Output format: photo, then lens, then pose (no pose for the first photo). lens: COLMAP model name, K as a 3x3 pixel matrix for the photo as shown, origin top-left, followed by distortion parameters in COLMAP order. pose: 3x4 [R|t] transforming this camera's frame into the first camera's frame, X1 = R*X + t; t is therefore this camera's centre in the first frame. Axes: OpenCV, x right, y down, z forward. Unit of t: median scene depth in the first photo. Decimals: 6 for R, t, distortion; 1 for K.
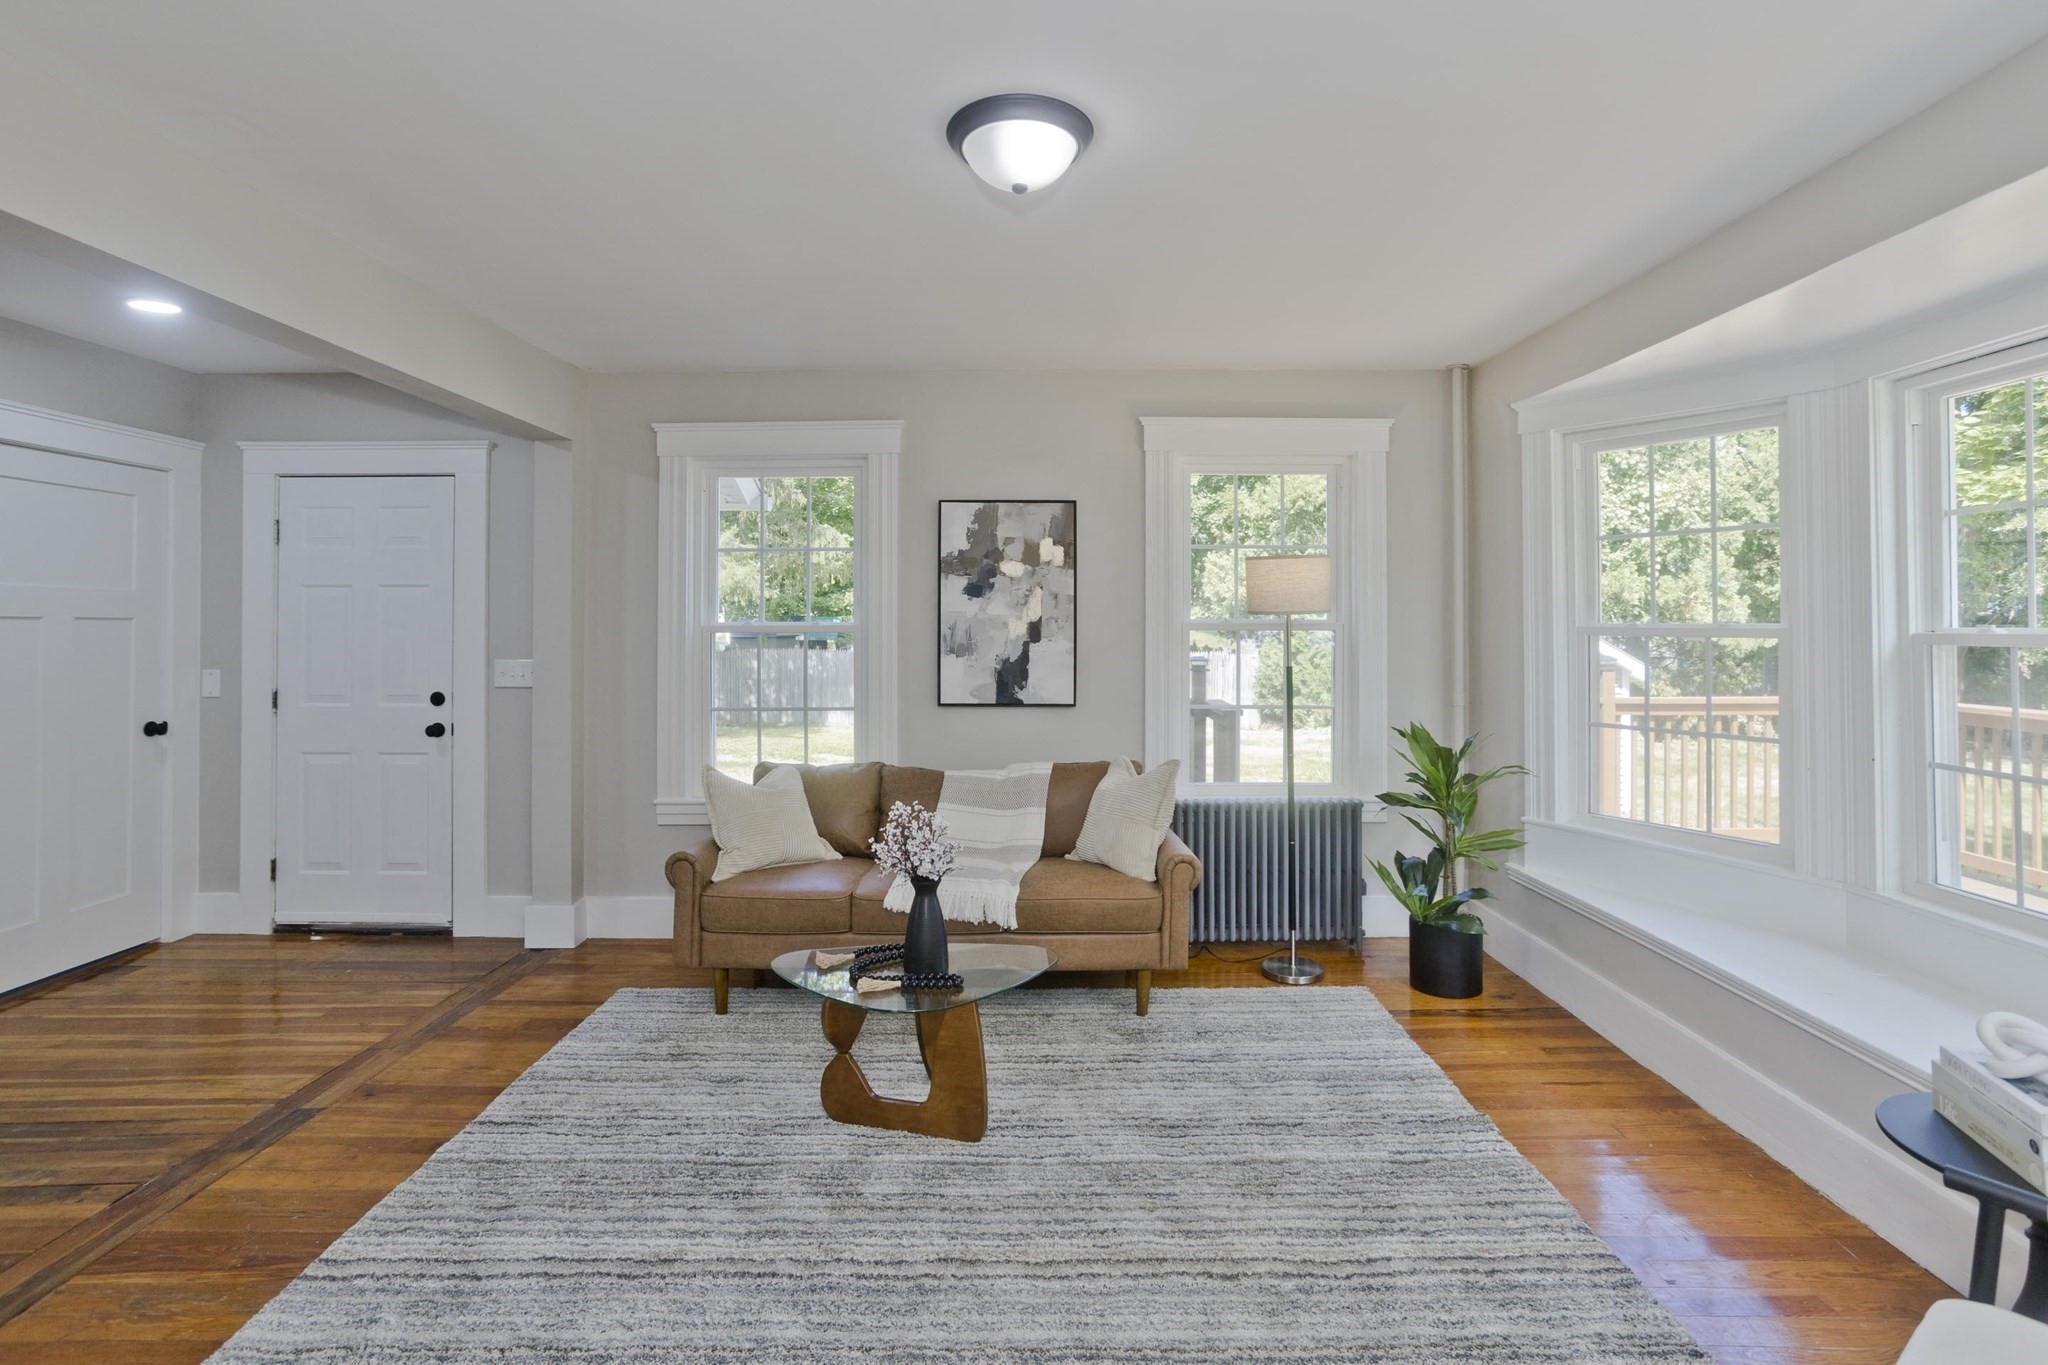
lens RADIAL K [[1001.5, 0, 1022.9], [0, 1001.5, 646.5], [0, 0, 1]] dist [-0.056069, 0.033444]
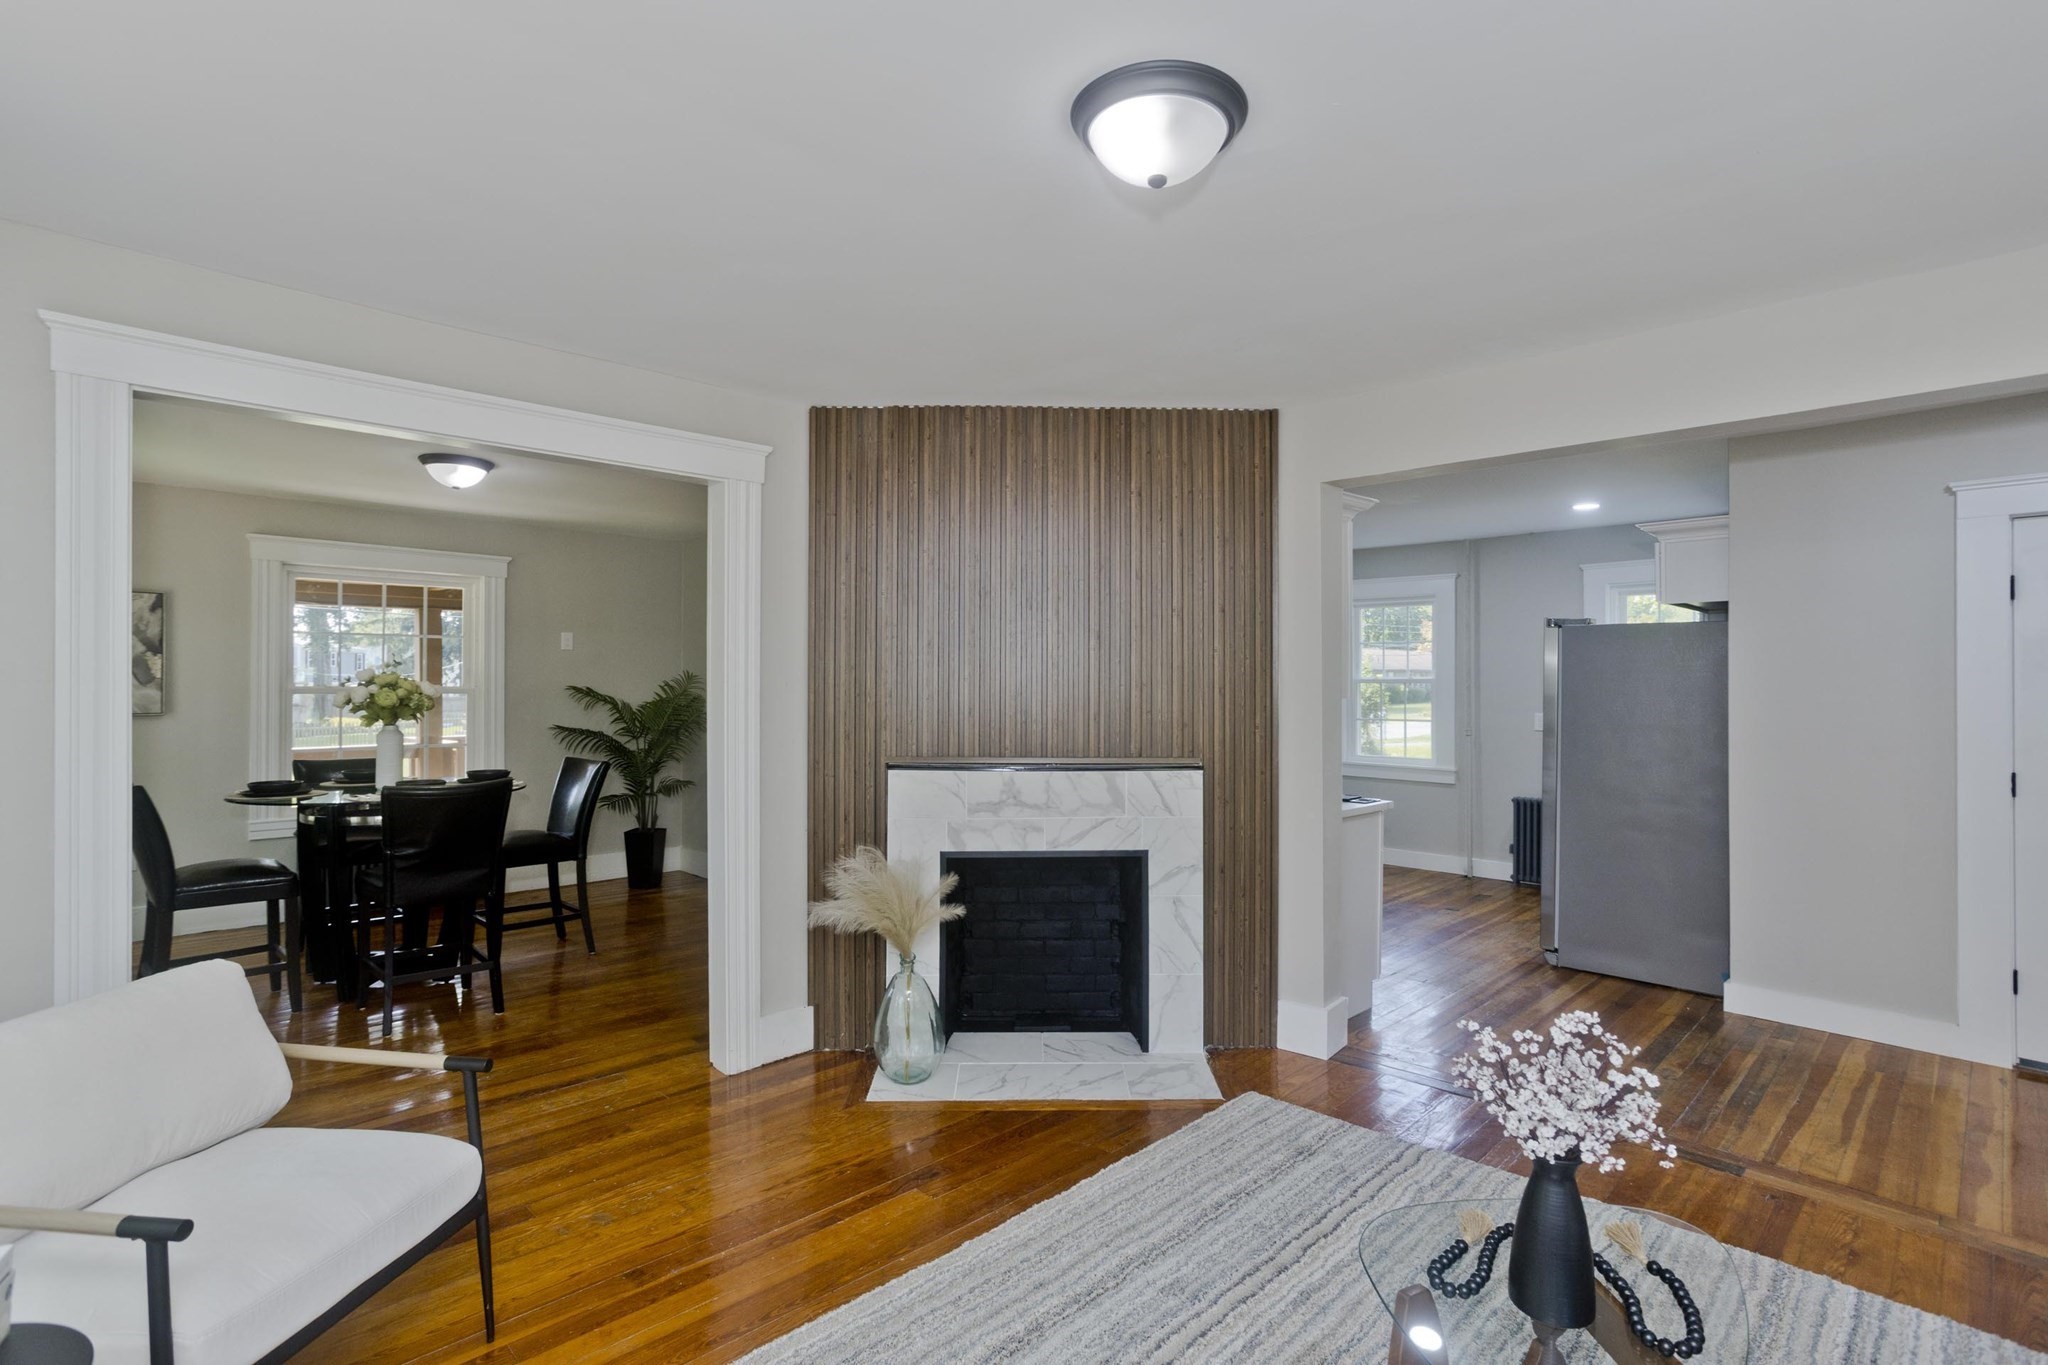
lens RADIAL K [[981.7, 0, 1026.8], [0, 981.7, 715.7], [0, 0, 1]] dist [-0.052894, 0.032004]
pose [[-0.698532, 0.020181, -0.715294, 0.340600], [-0.016575, 0.998878, 0.044368, -0.023955], [0.715387, 0.042848, -0.697414, 0.776382]]
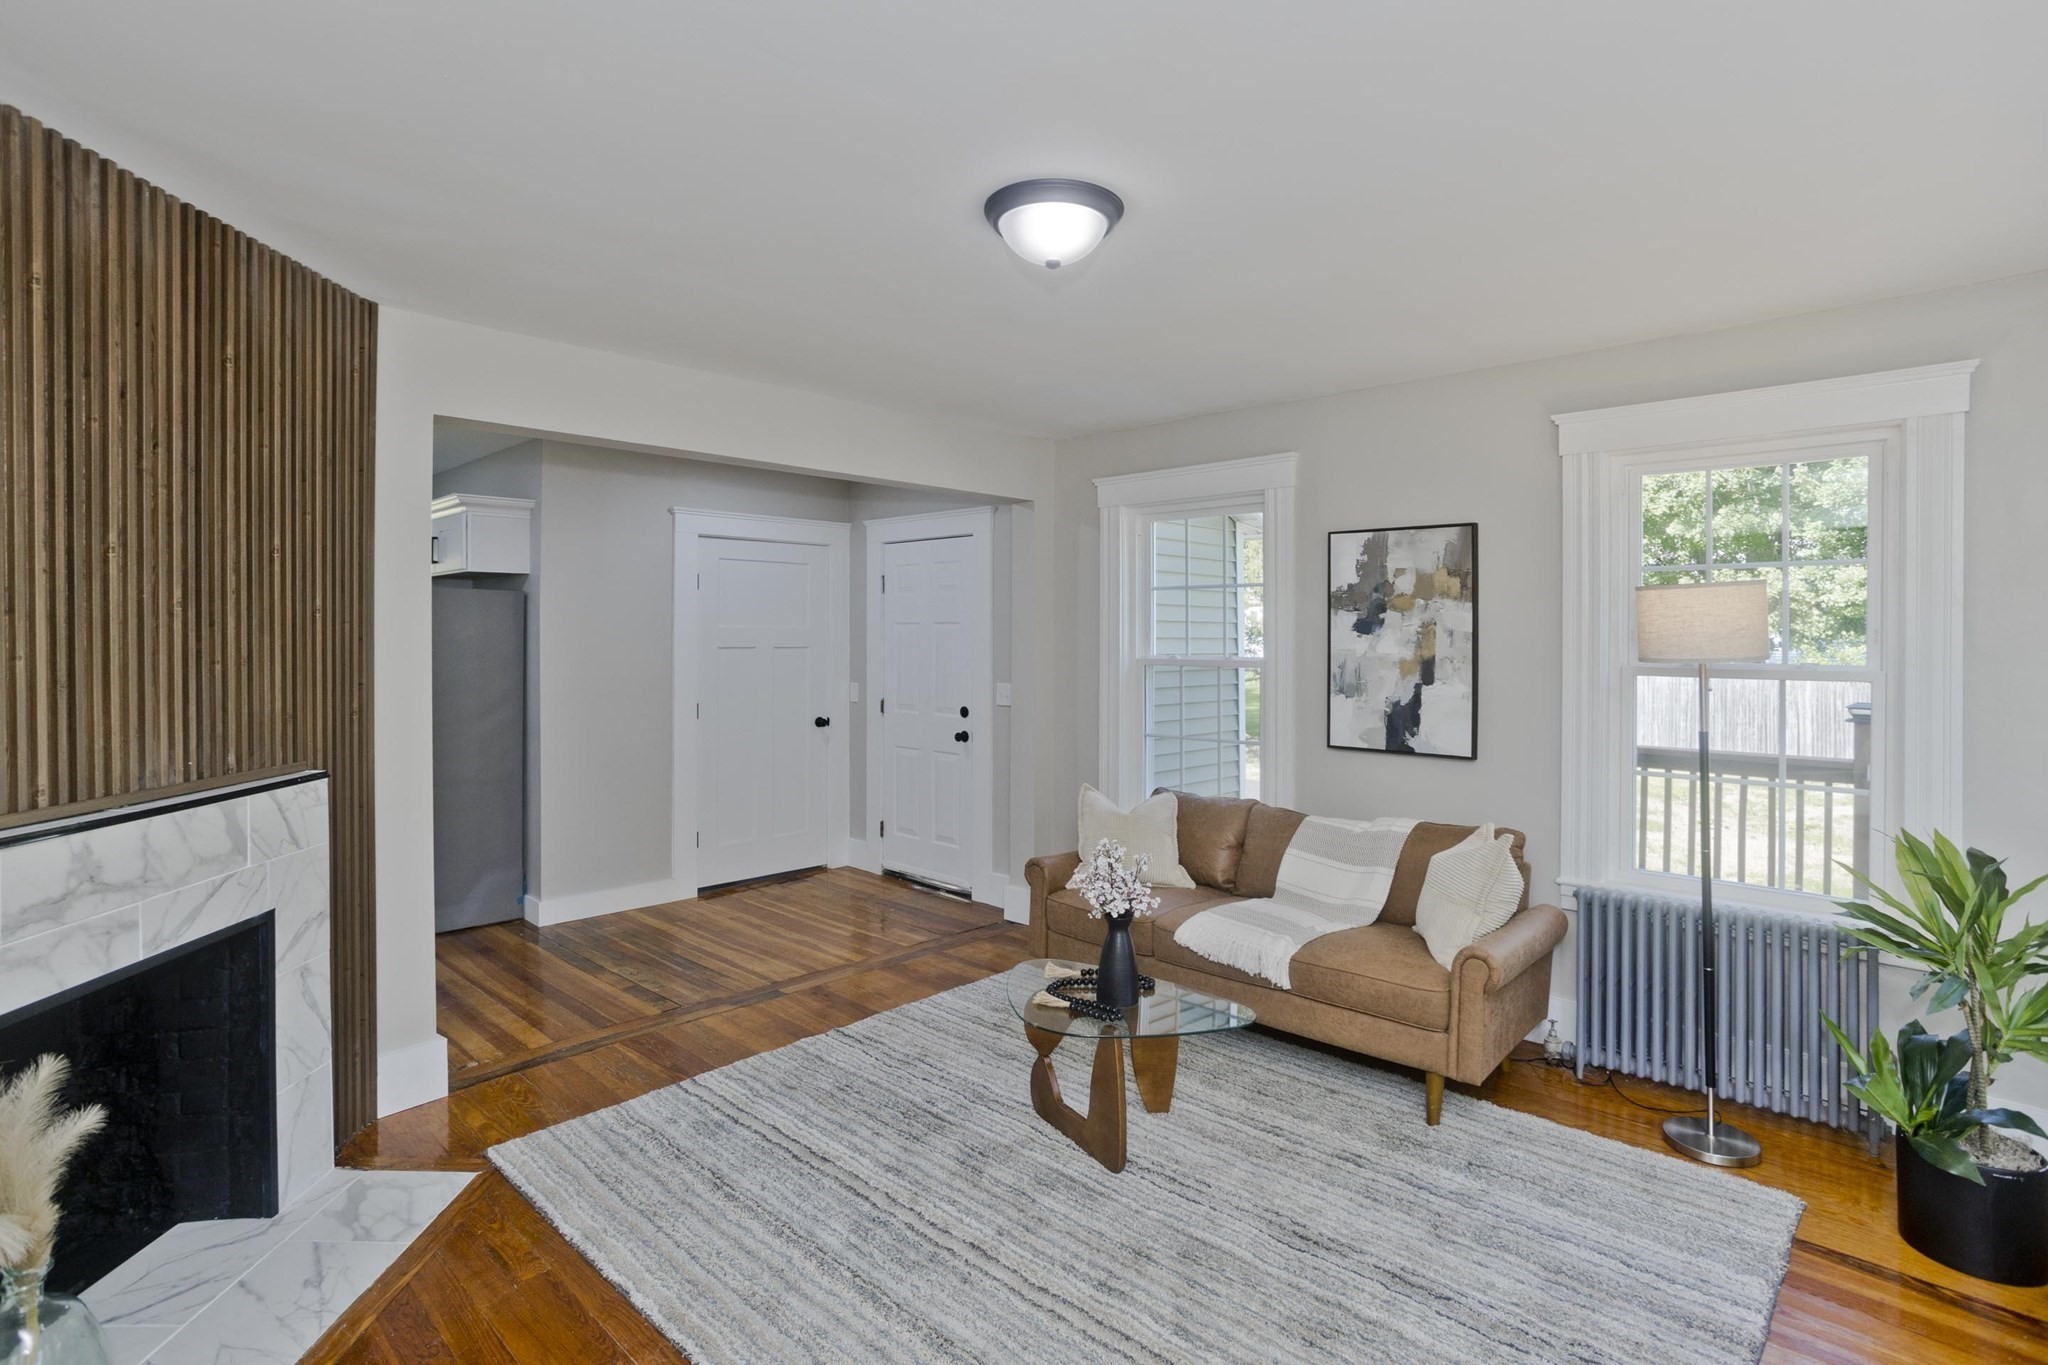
lens RADIAL K [[1002.0, 0, 1026.7], [0, 1002.0, 670.4], [0, 0, 1]] dist [-0.055696, 0.033573]
pose [[0.734778, 0.026313, -0.677797, 0.360186], [-0.018686, 0.999653, 0.018551, -0.027526], [0.678050, -0.000966, 0.735015, 0.109094]]
